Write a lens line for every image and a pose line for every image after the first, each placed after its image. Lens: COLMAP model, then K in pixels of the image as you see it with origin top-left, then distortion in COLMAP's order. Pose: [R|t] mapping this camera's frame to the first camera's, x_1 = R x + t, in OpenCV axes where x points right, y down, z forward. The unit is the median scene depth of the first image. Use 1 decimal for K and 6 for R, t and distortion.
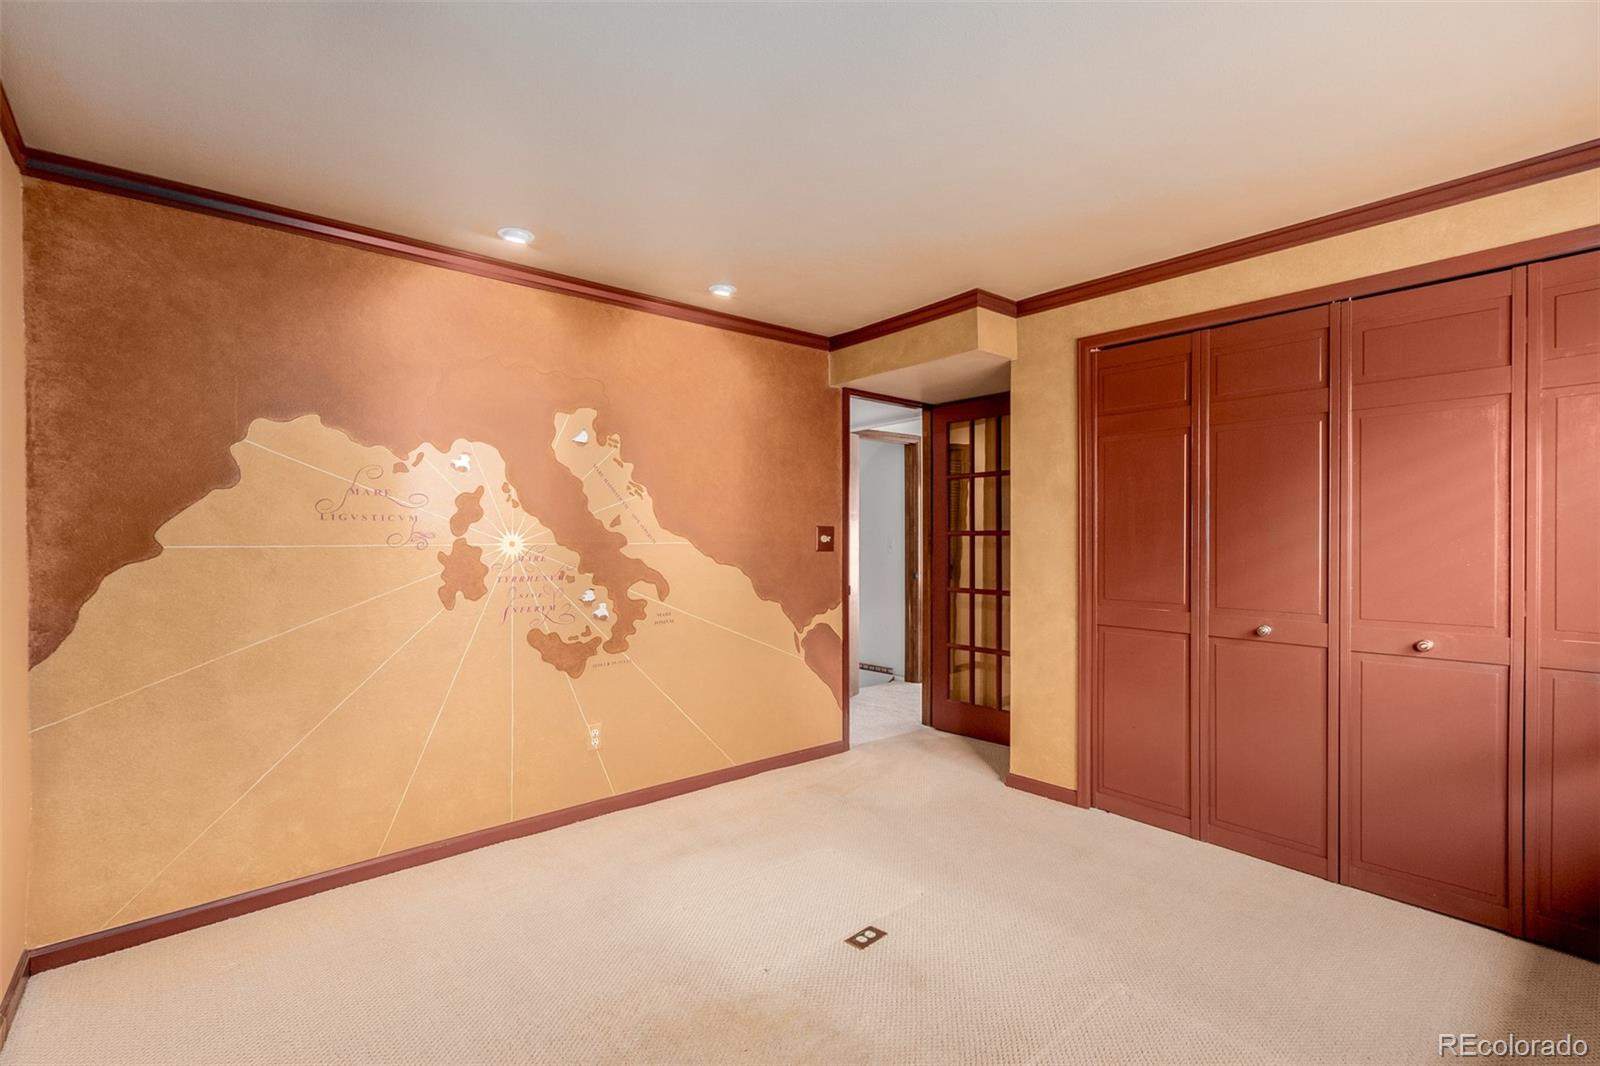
lens RADIAL K [[731.3, 0, 820.7], [0, 731.3, 540.5], [0, 0, 1]] dist [0.011254, -0.003829]
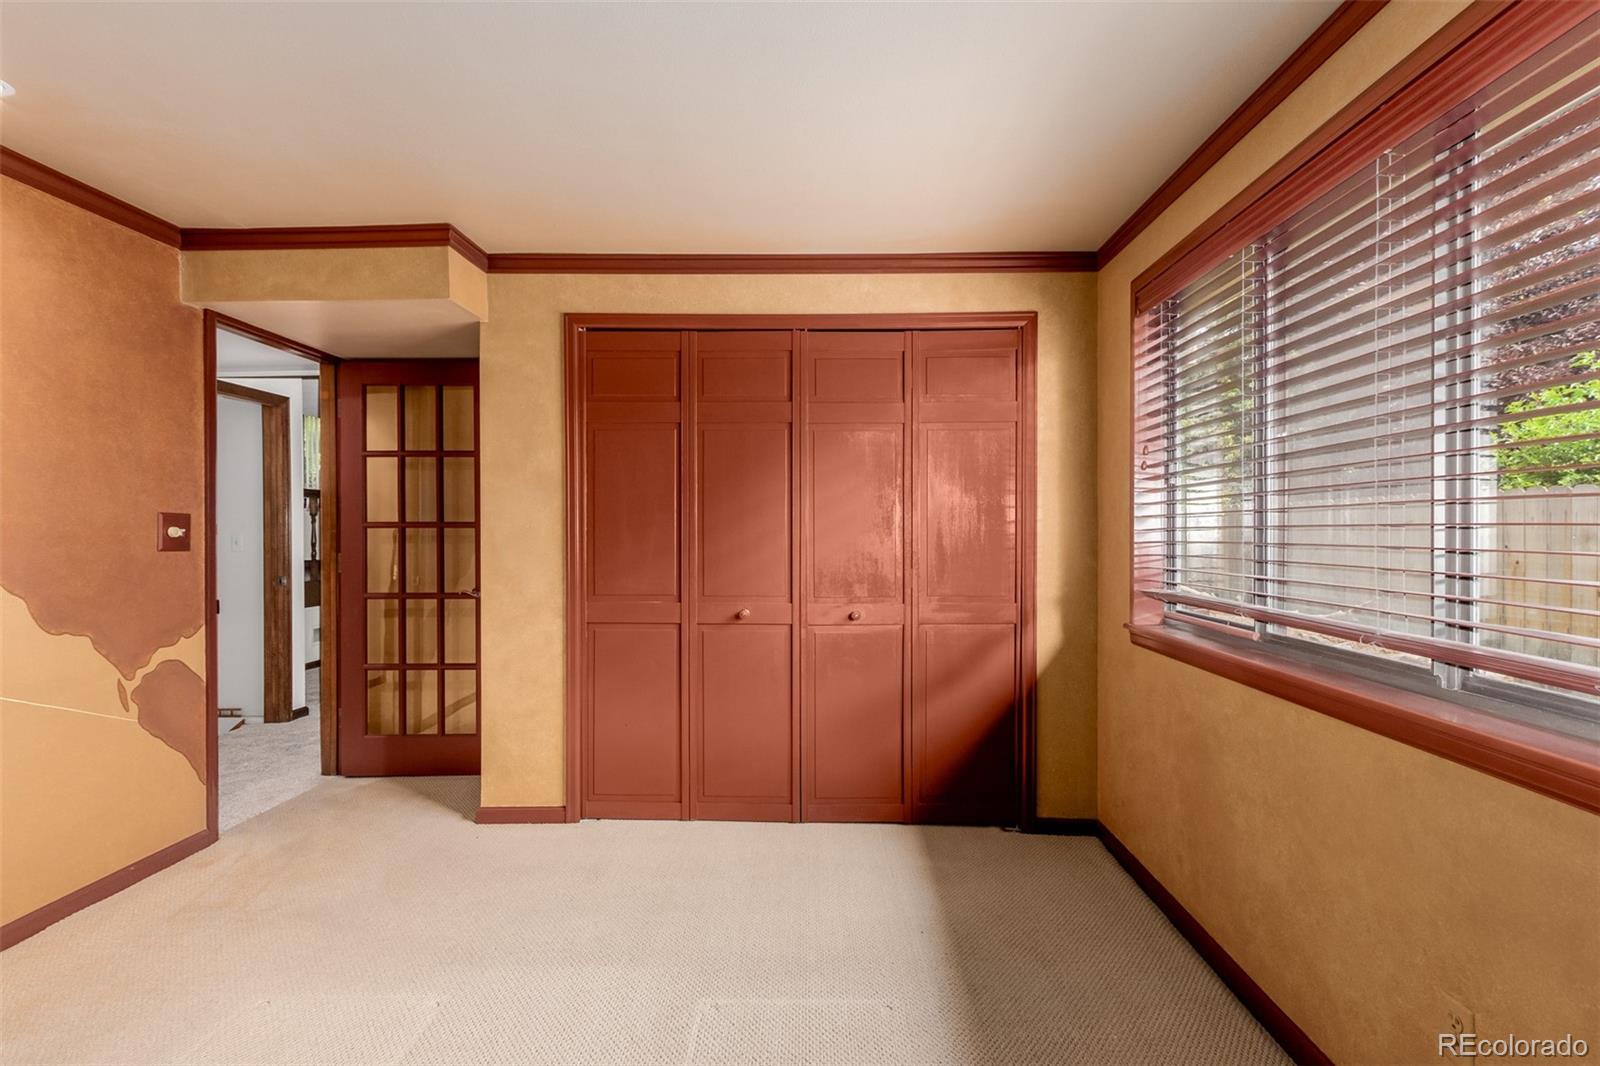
lens RADIAL K [[731.3, 0, 799.7], [0, 731.3, 533.0], [0, 0, 1]] dist [0.011254, -0.003829]
pose [[0.671643, -0.003378, 0.740867, -0.113230], [0.003220, 0.999993, 0.001640, -0.000598], [-0.740868, 0.001284, 0.671650, 0.143056]]
